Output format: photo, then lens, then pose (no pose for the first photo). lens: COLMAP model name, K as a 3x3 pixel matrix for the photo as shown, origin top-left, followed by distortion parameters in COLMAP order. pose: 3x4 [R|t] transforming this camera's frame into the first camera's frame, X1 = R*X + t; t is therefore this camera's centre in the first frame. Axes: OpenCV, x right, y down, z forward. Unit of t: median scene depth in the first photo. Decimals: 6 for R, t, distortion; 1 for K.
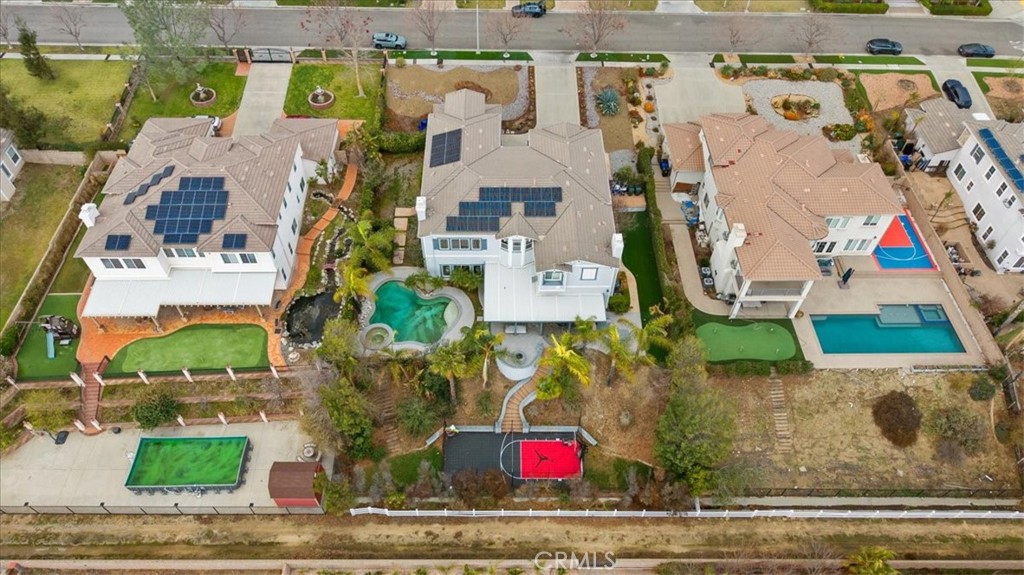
lens RADIAL K [[679.6, 0, 516.7], [0, 679.6, 290.8], [0, 0, 1]] dist [0.049097, -0.059214]
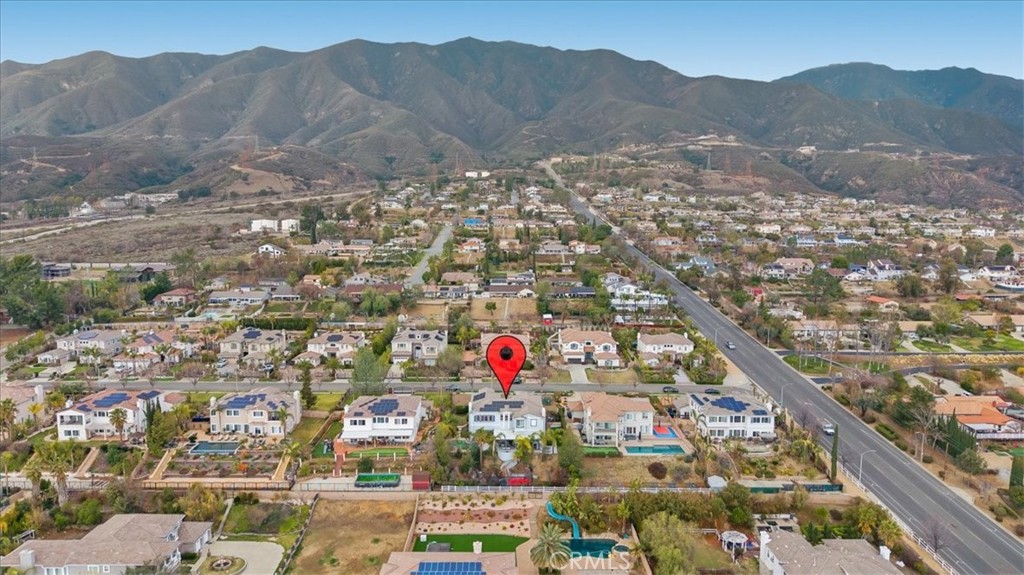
lens RADIAL K [[479.7, 0, 506.7], [0, 479.7, 284.4], [0, 0, 1]] dist [-0.002020, 0.000409]
pose [[0.999860, -0.010953, -0.012665, 0.031903], [-0.000822, 0.723377, -0.690453, 0.854331], [0.016724, 0.690367, 0.723266, -0.702644]]
